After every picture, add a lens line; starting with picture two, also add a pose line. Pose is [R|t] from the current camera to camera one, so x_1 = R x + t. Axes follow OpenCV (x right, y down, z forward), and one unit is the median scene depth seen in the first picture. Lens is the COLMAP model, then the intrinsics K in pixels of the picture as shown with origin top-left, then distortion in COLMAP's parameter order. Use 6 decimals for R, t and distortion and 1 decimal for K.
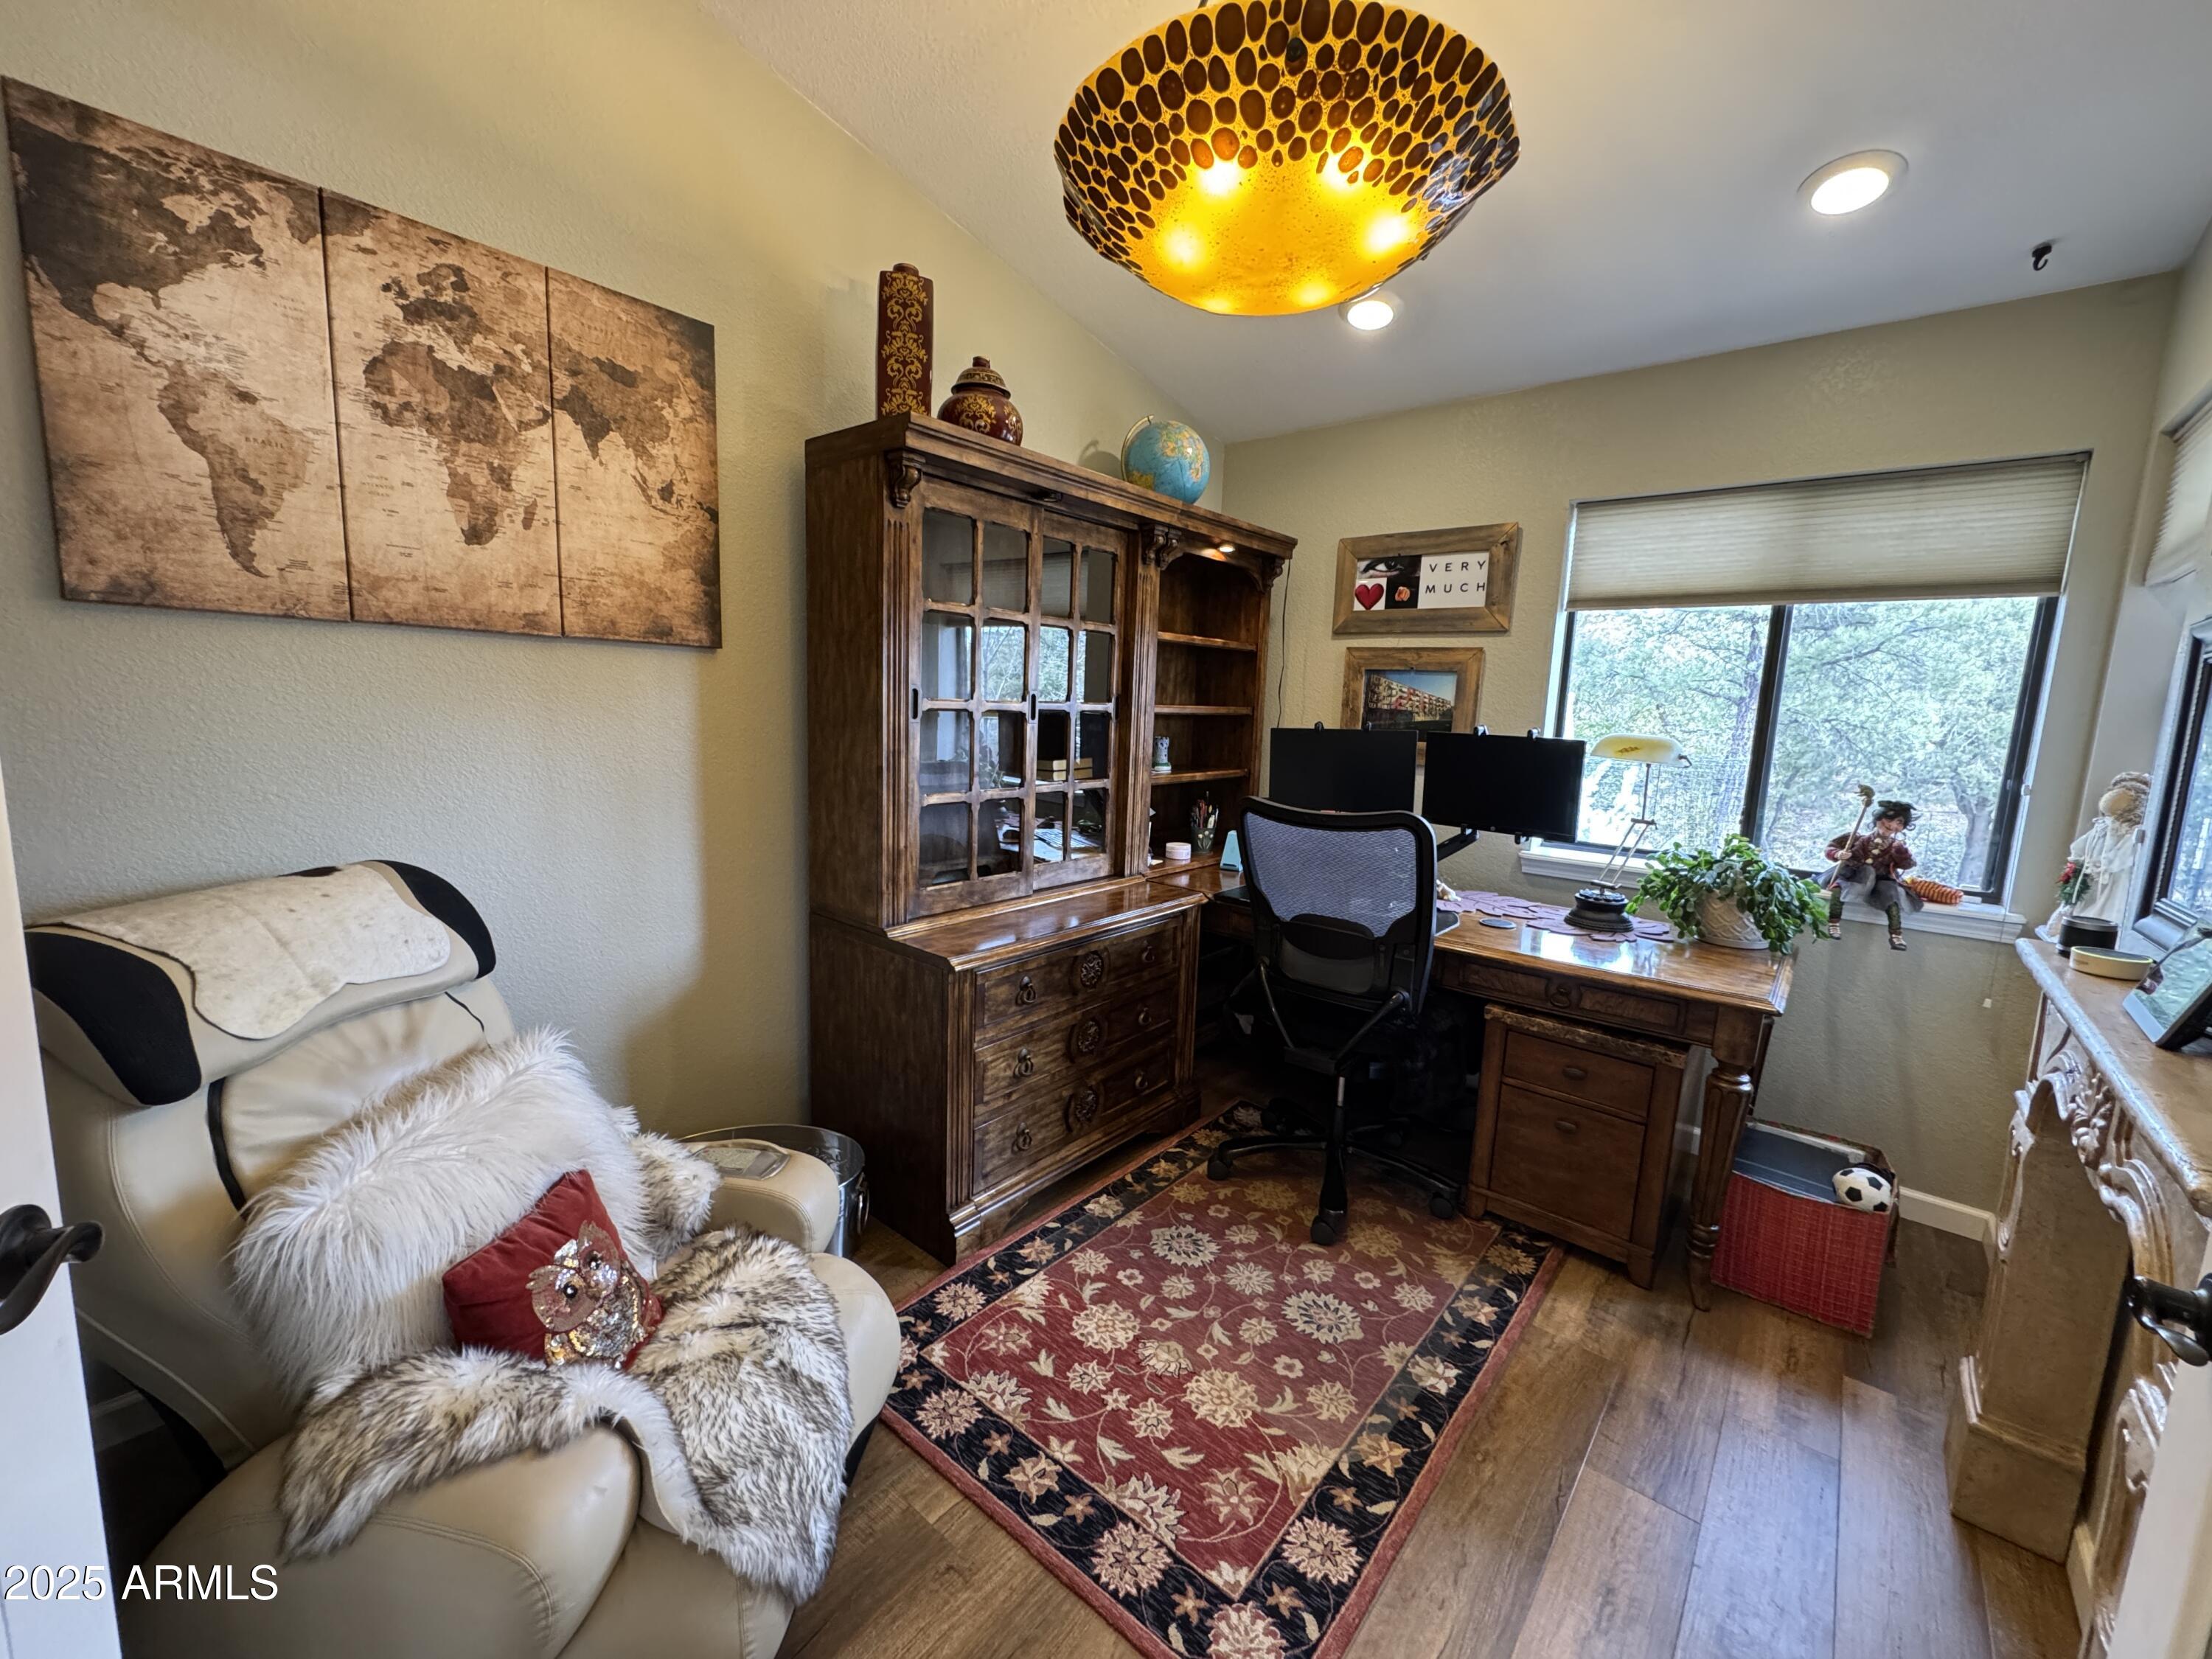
lens RADIAL K [[875.5, 0, 1108.8], [0, 875.5, 826.3], [0, 0, 1]] dist [-0.002137, -0.000351]
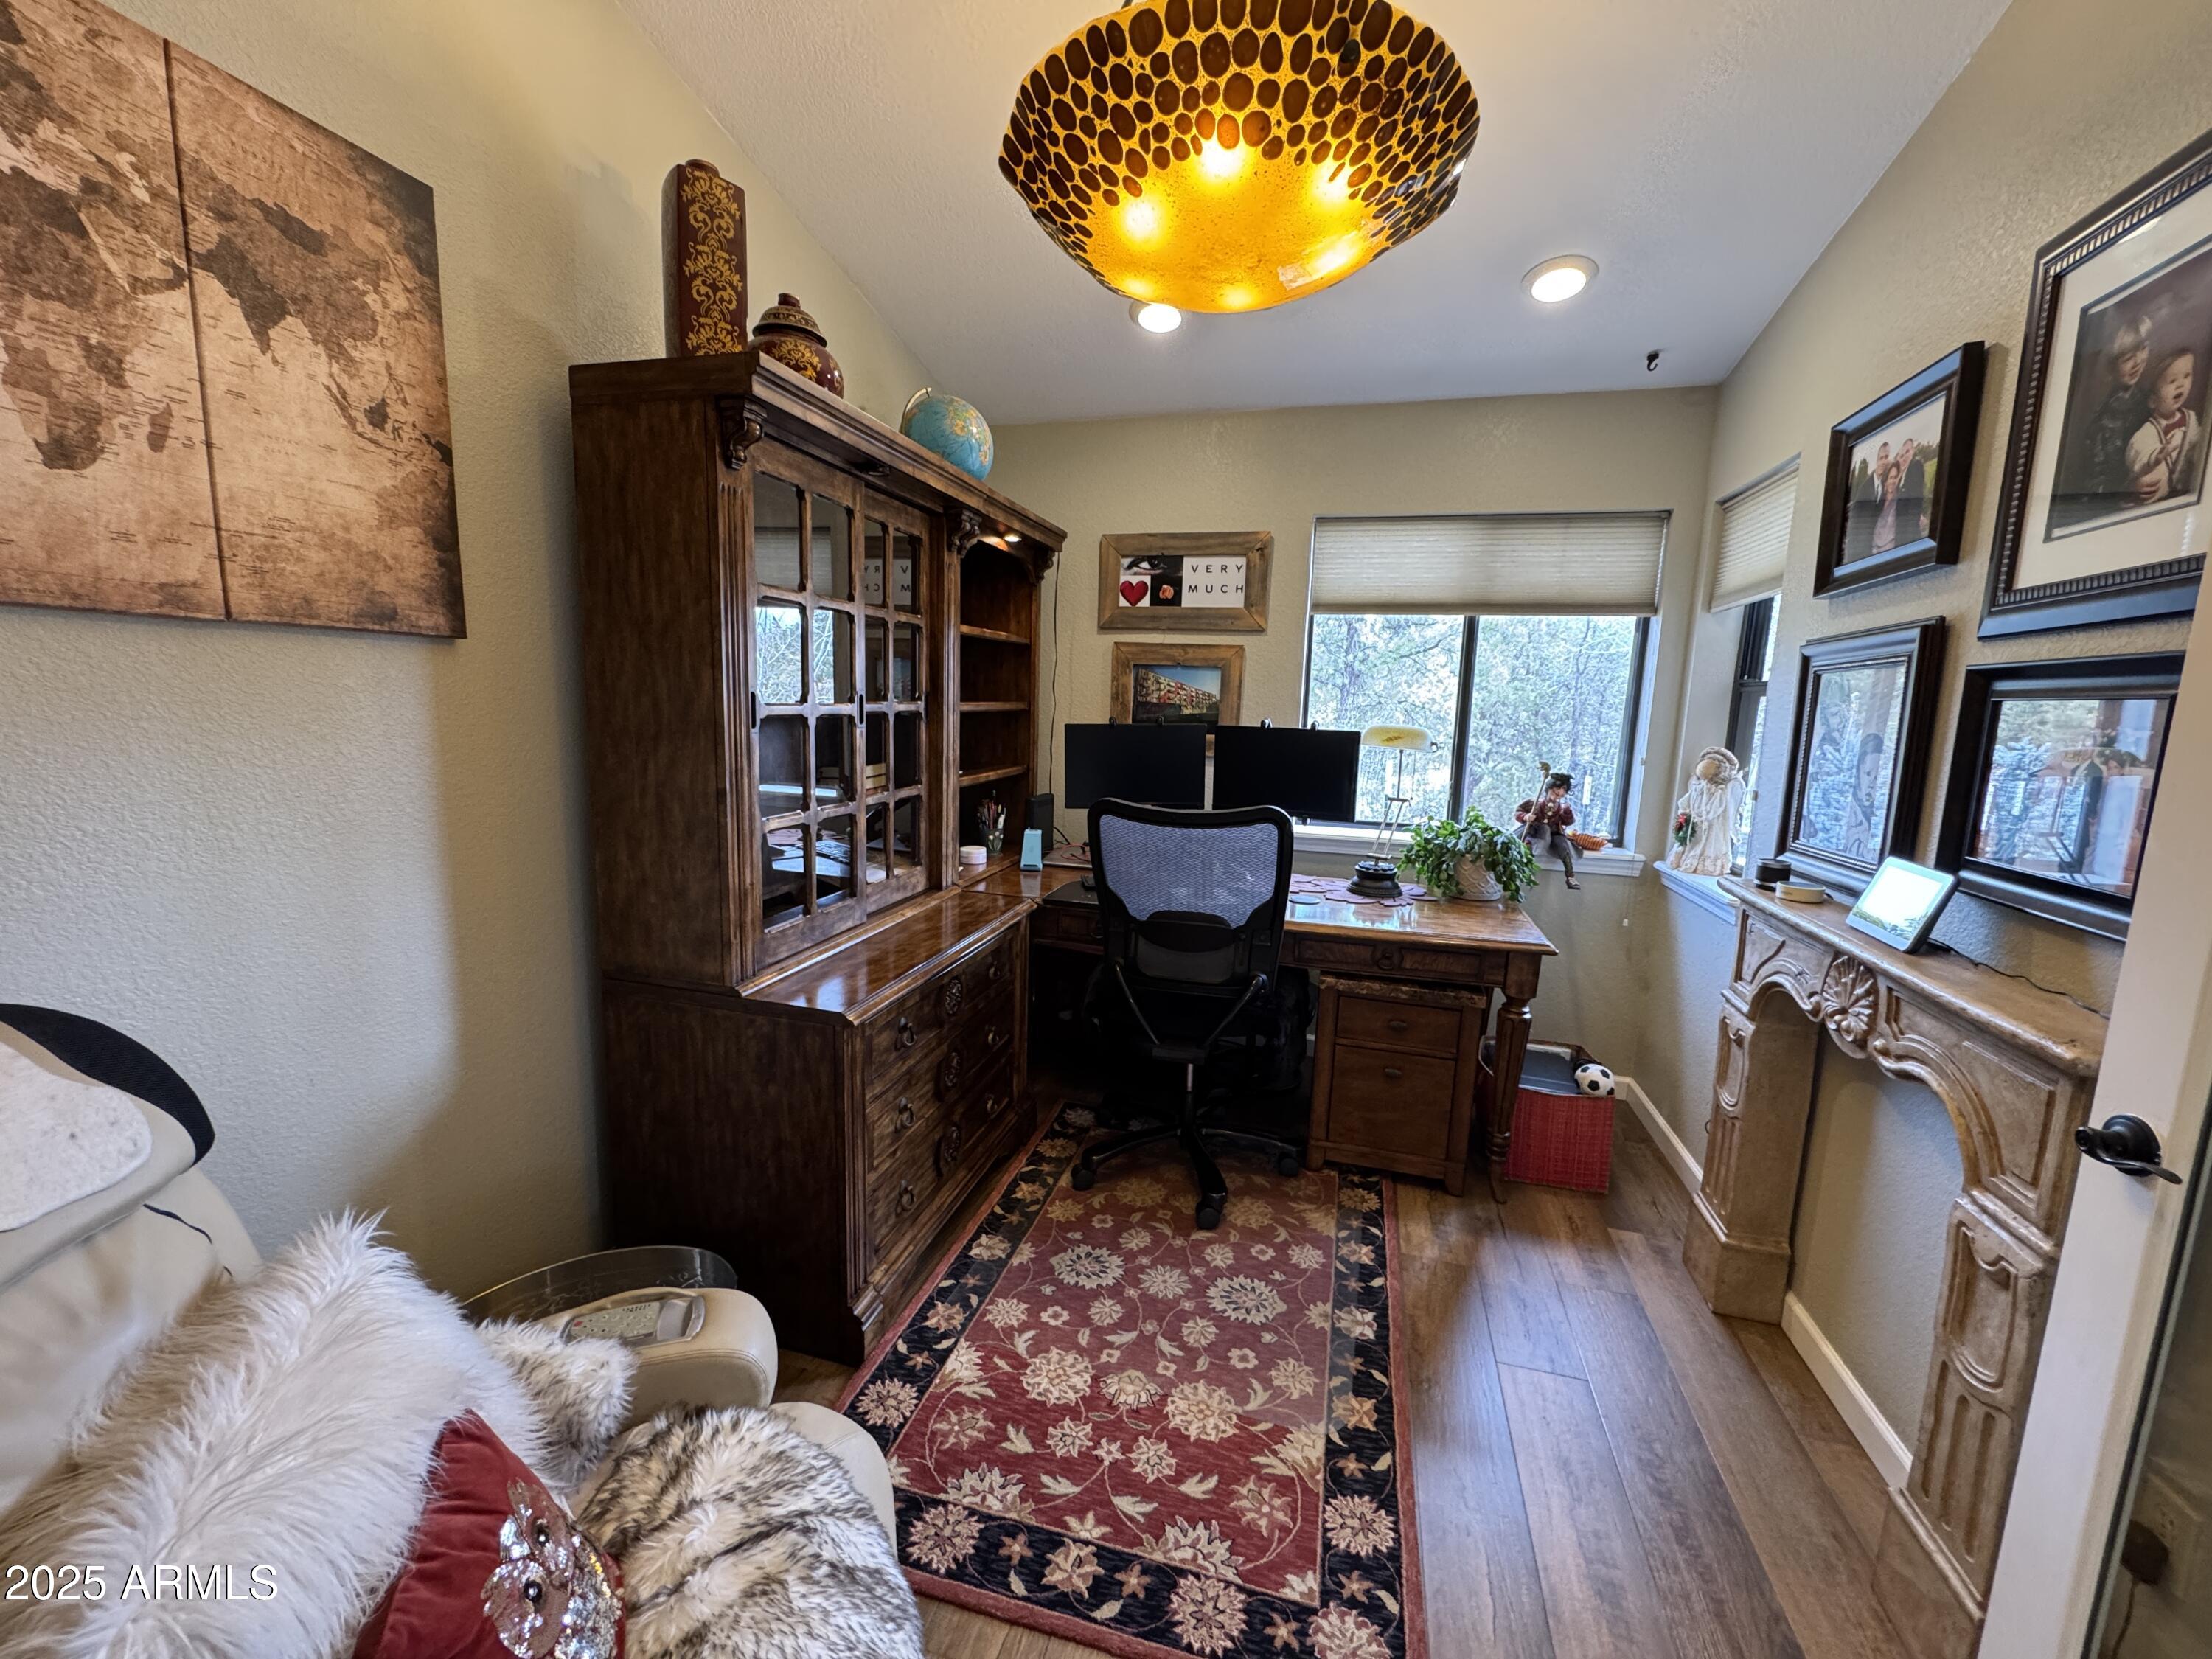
lens RADIAL K [[875.5, 0, 1109.0], [0, 875.5, 826.5], [0, 0, 1]] dist [-0.002137, -0.000351]
pose [[0.910829, -0.069131, 0.406953, -0.279235], [0.061323, 0.997598, 0.032215, -0.039930], [-0.408203, -0.004387, 0.912881, 0.120765]]
